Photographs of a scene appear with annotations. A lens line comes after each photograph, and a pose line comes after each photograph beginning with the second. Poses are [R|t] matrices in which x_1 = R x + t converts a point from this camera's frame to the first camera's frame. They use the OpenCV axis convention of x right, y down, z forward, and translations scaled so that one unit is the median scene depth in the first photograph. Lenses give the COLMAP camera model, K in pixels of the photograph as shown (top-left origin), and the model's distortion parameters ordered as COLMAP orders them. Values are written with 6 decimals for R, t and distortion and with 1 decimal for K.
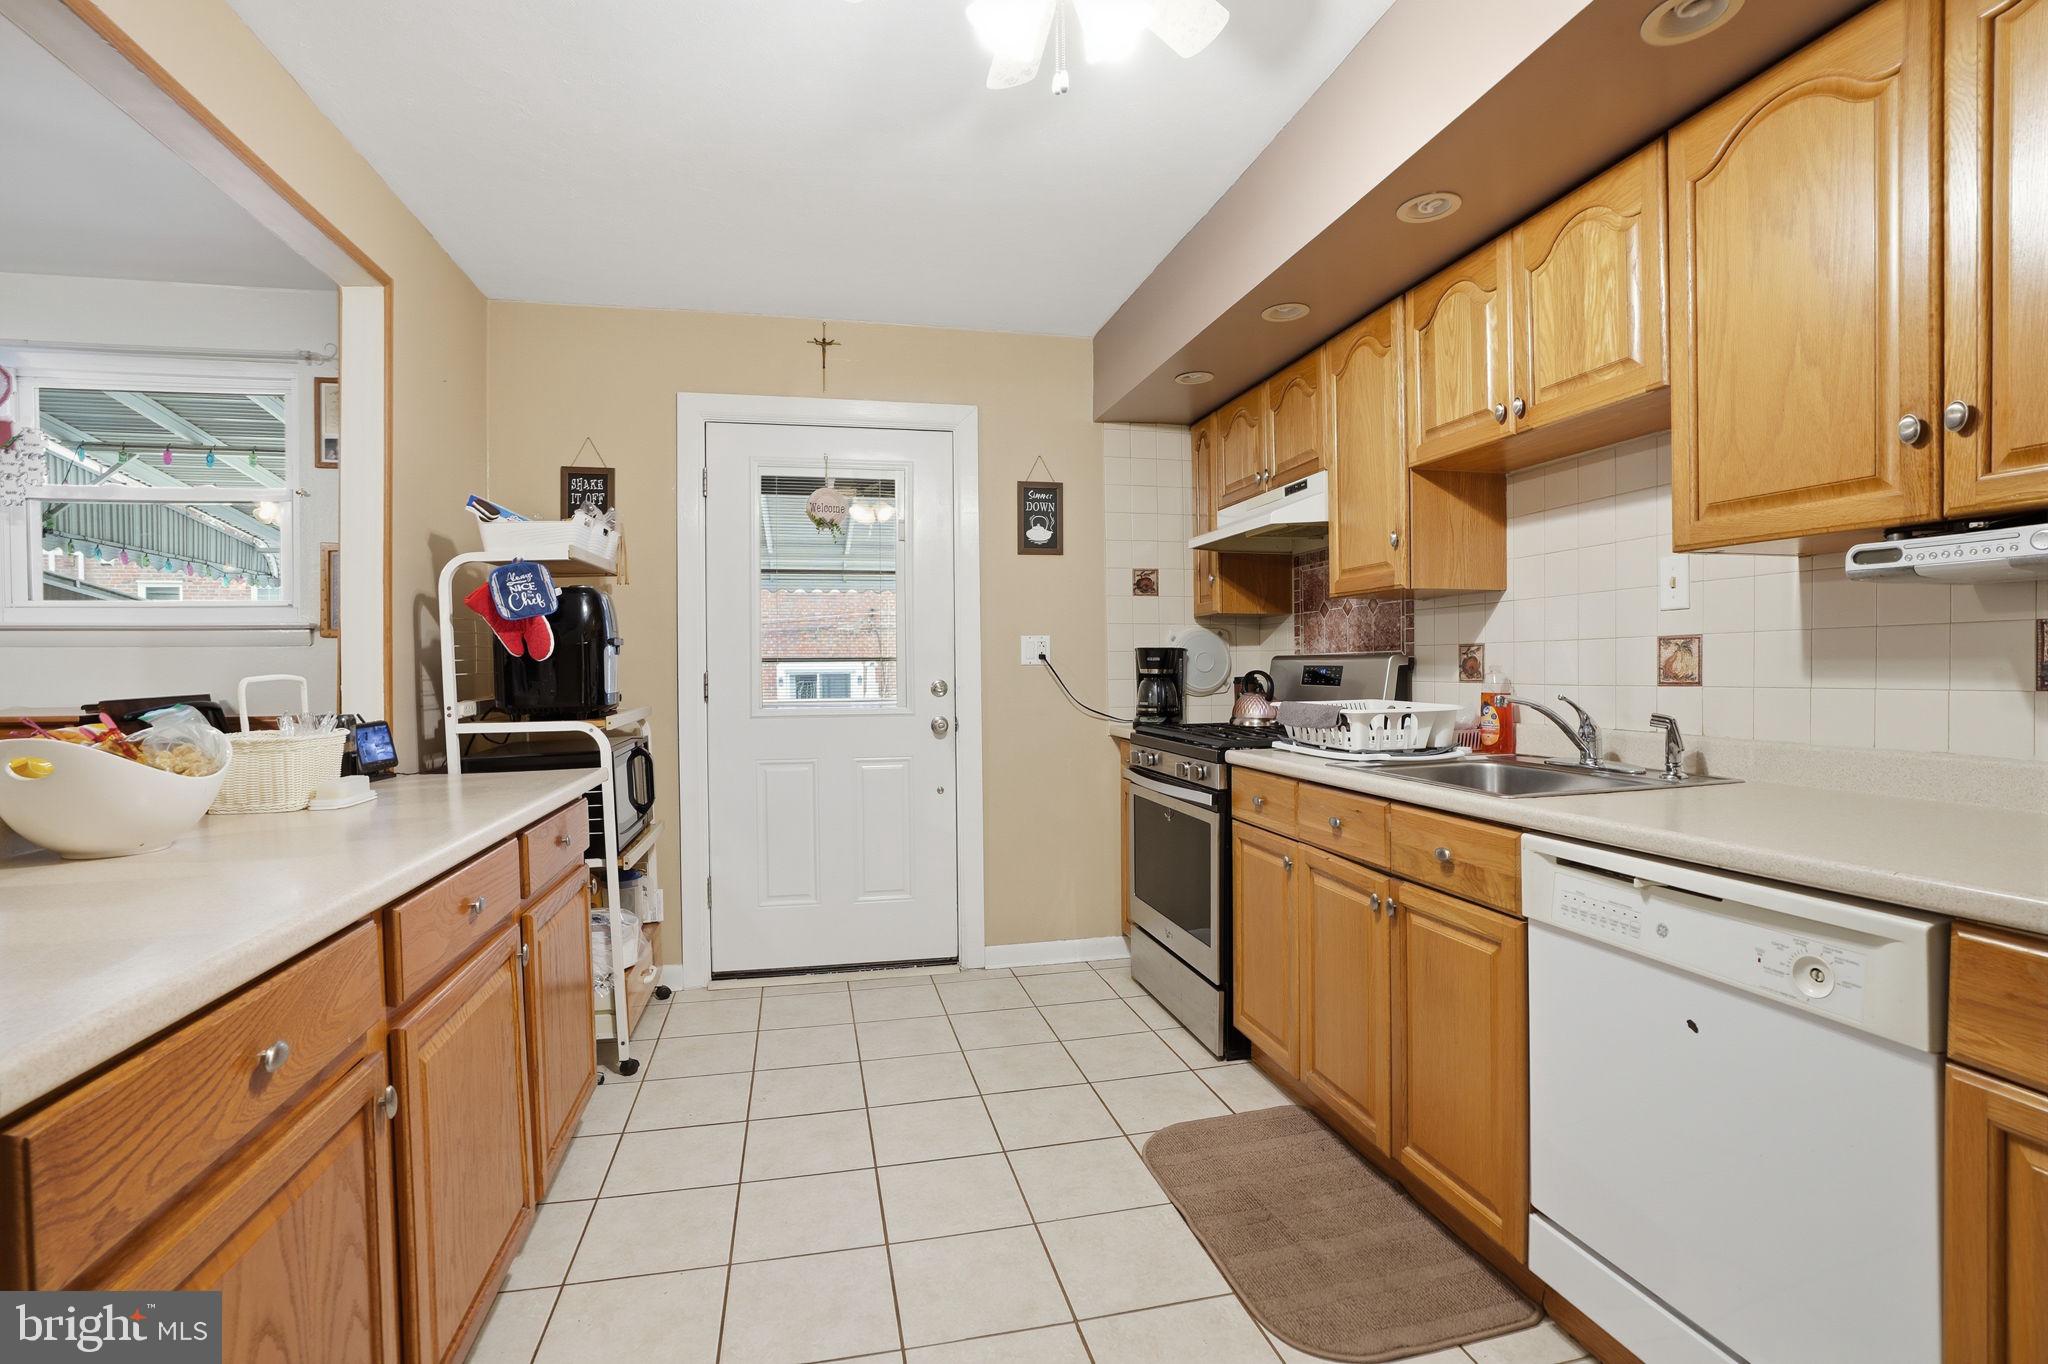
lens RADIAL K [[943.0, 0, 1024.0], [0, 943.0, 682.0], [0, 0, 1]] dist [-0.068661, 0.024478]
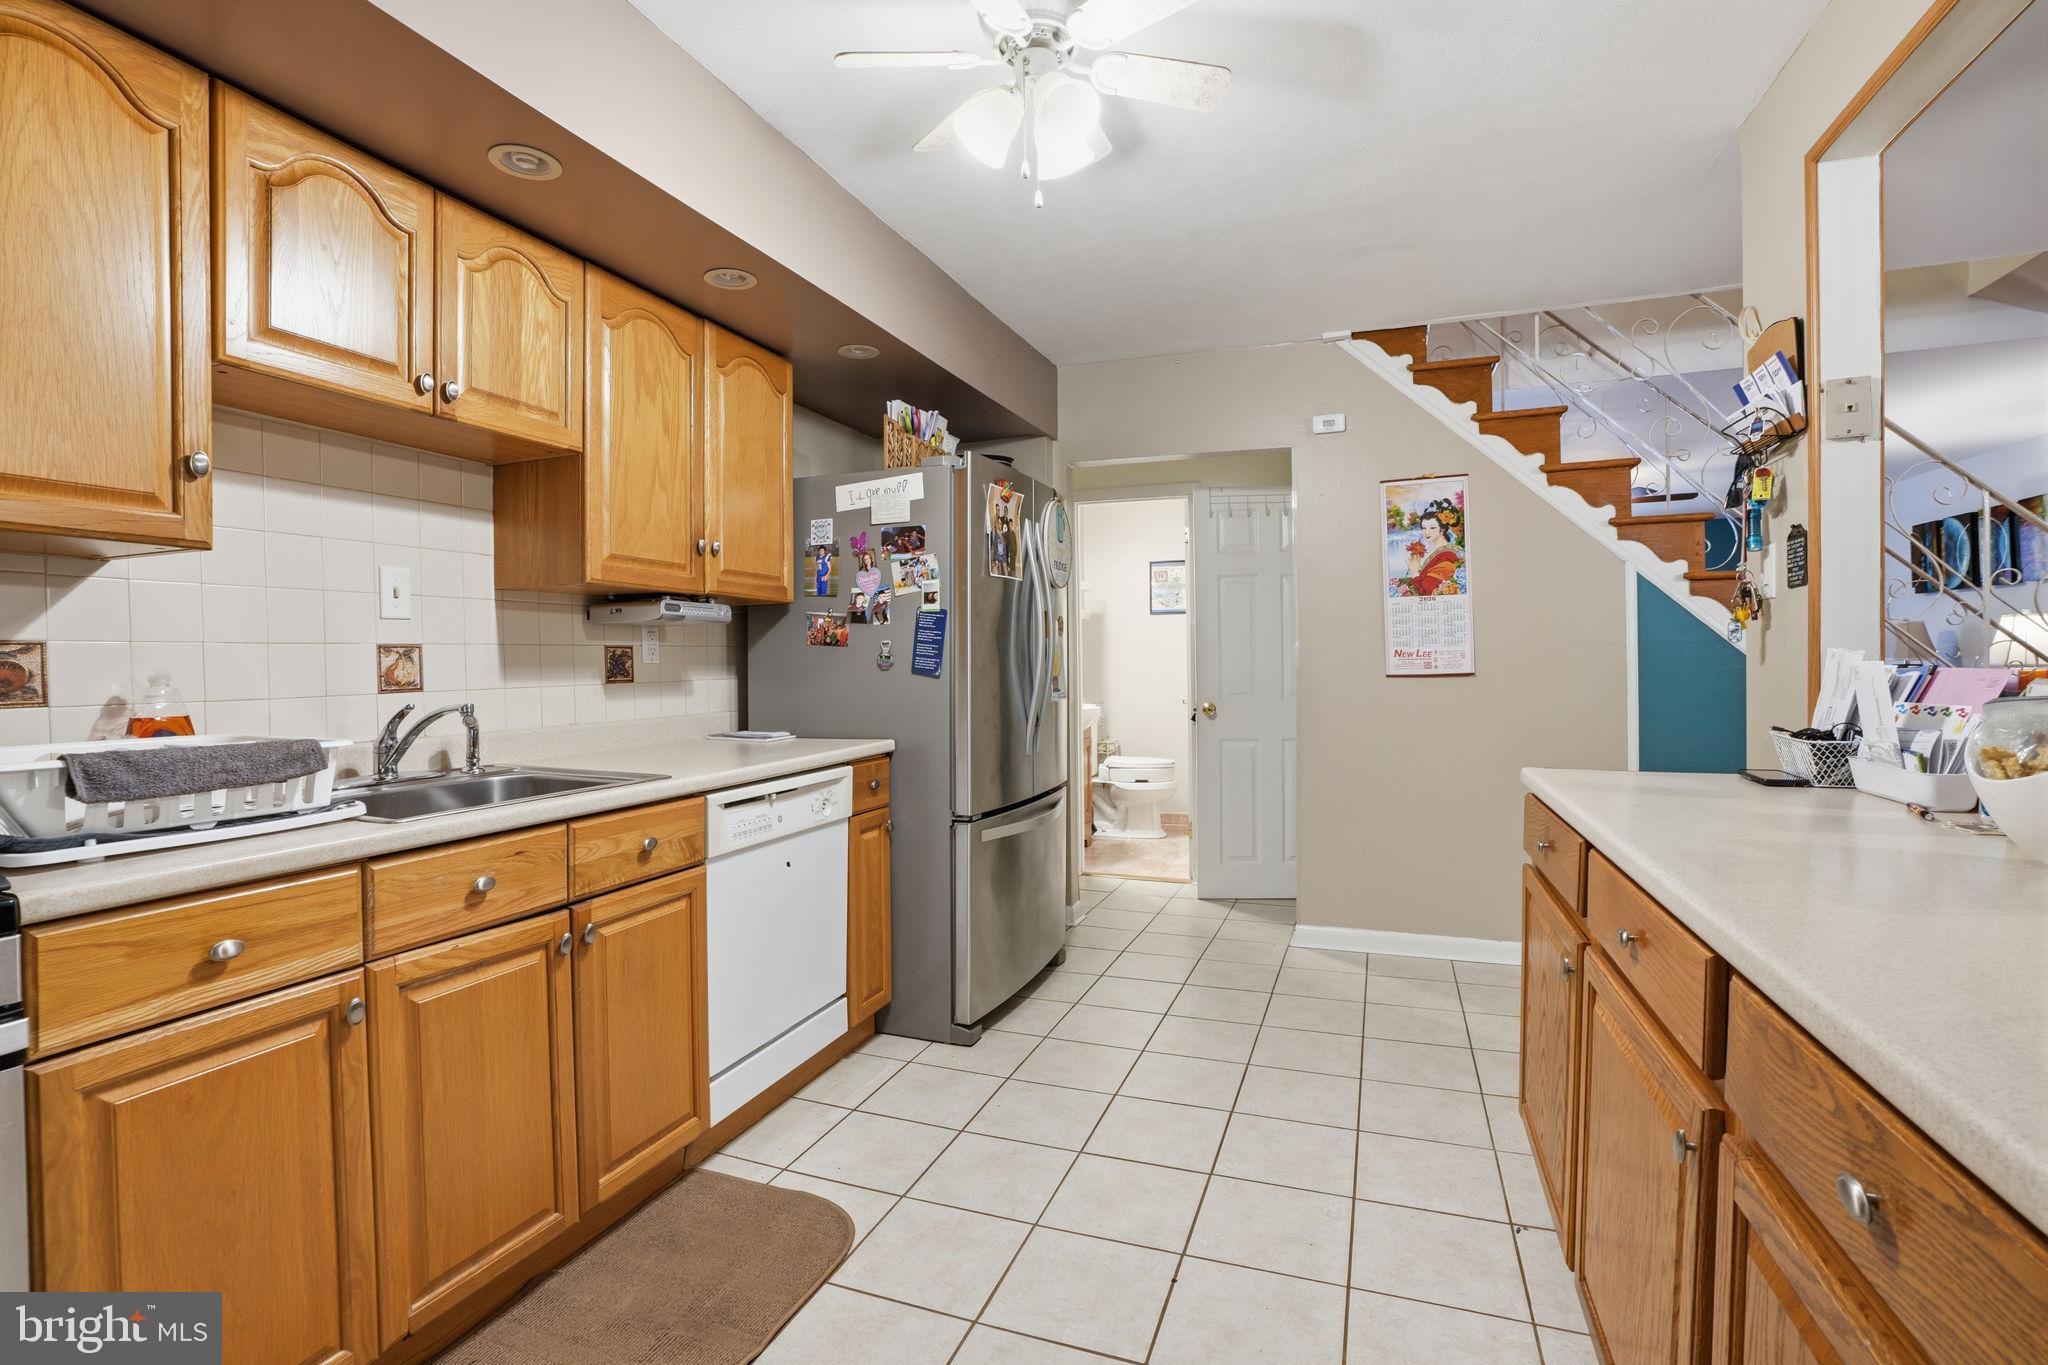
lens RADIAL K [[943.0, 0, 1024.0], [0, 943.0, 682.5], [0, 0, 1]] dist [-0.068661, 0.024478]
pose [[-0.830634, 0.007466, 0.556768, -0.361605], [0.028656, 0.999158, 0.029353, -0.013942], [-0.556080, 0.040336, -0.830149, 1.171278]]
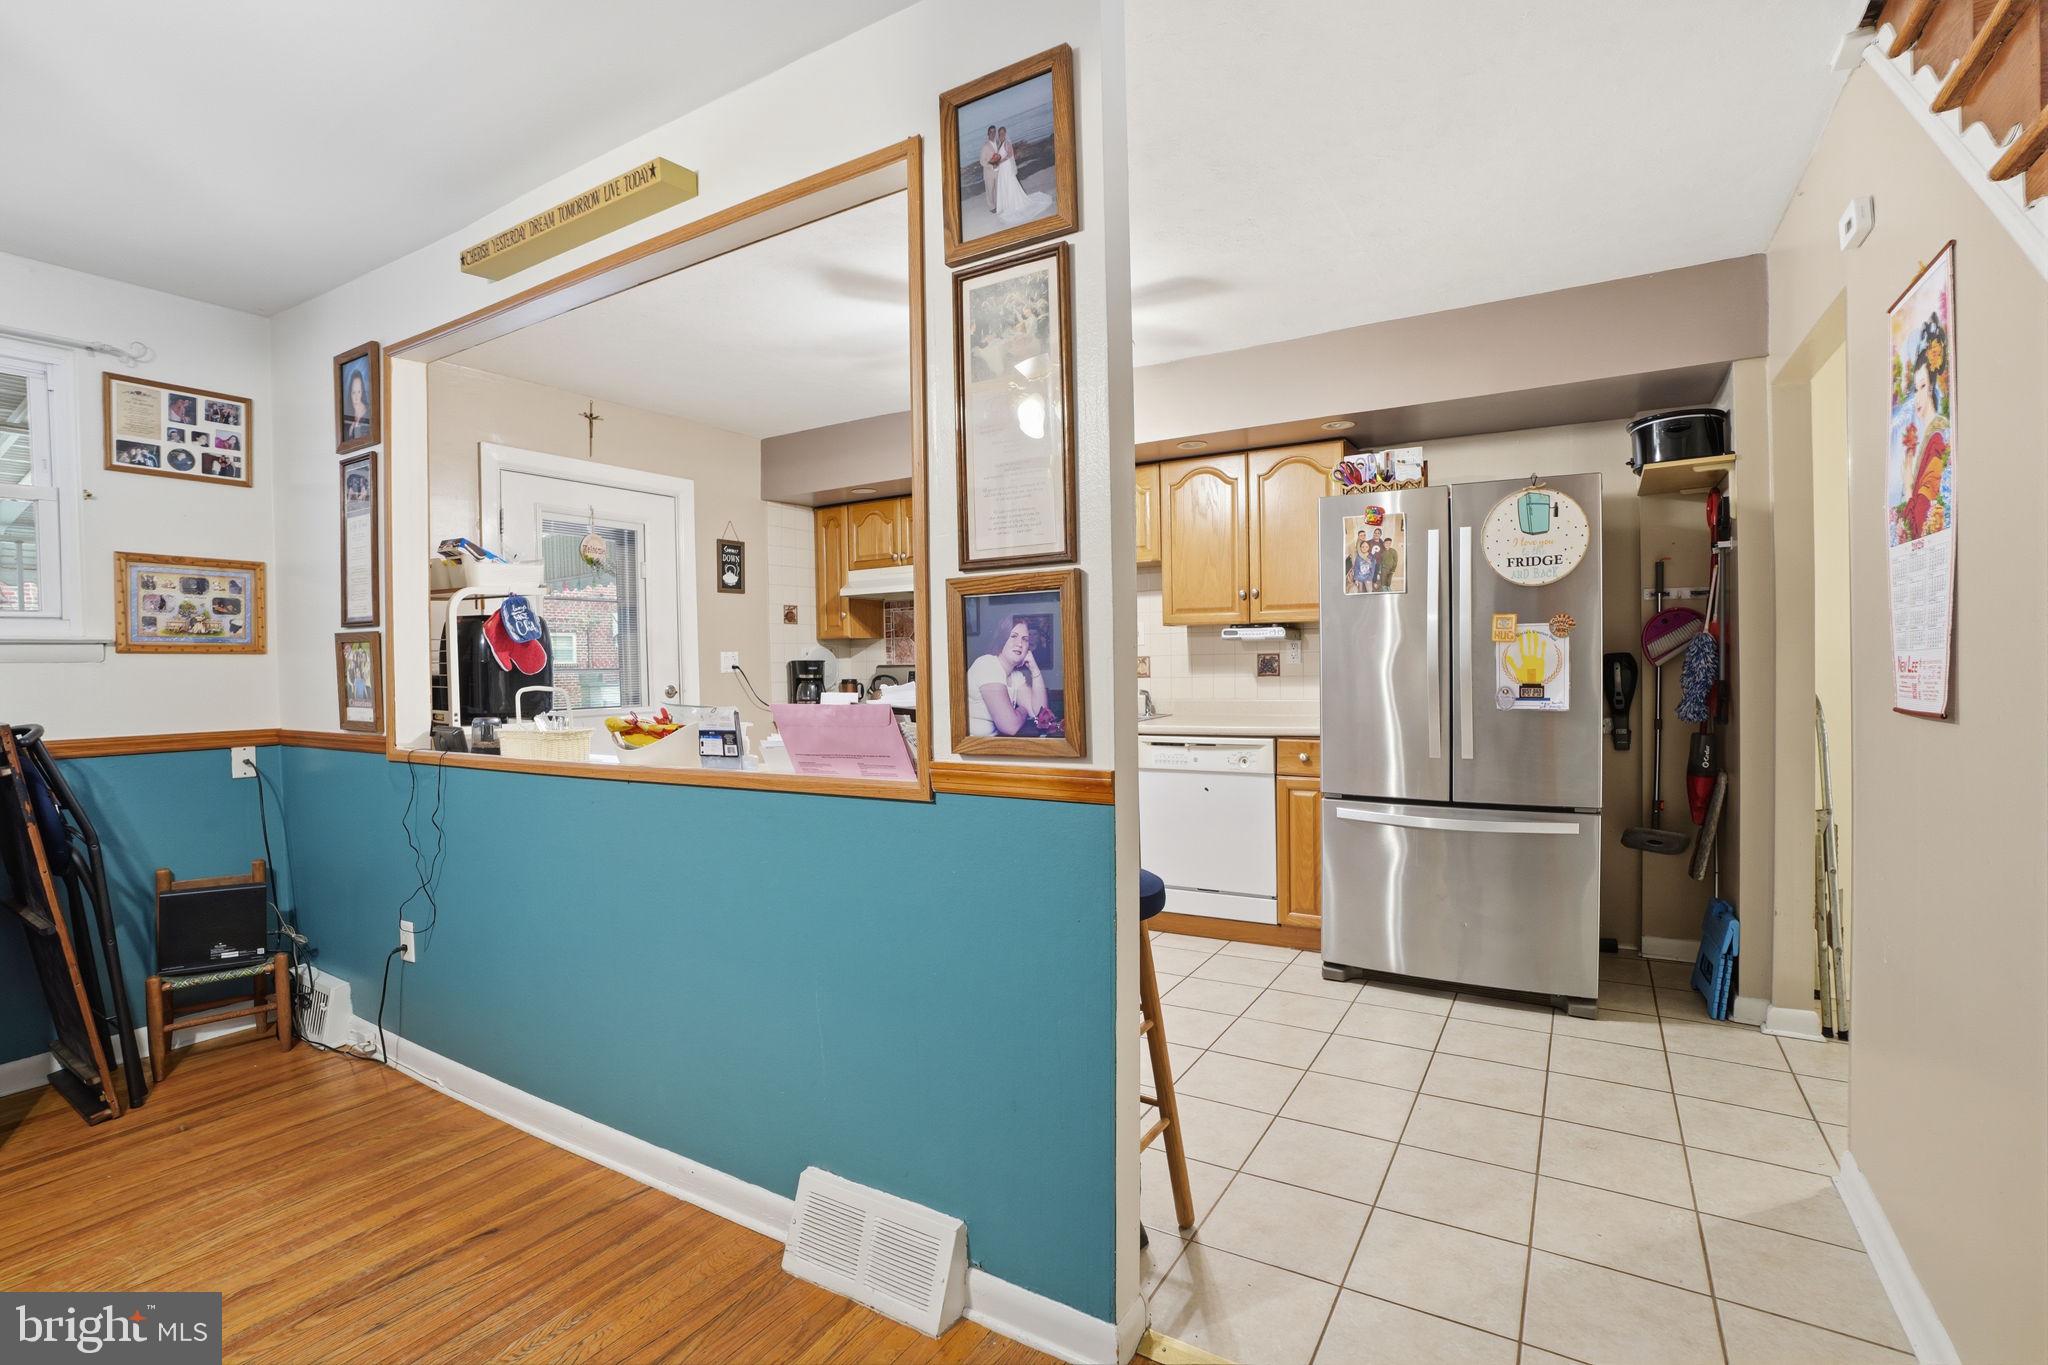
lens RADIAL K [[943.0, 0, 1024.0], [0, 943.0, 682.5], [0, 0, 1]] dist [-0.068661, 0.024478]
pose [[0.697908, -0.019820, 0.715913, -0.985192], [0.022574, 0.999729, 0.005671, -0.003871], [-0.715831, 0.012203, 0.698167, -0.385771]]
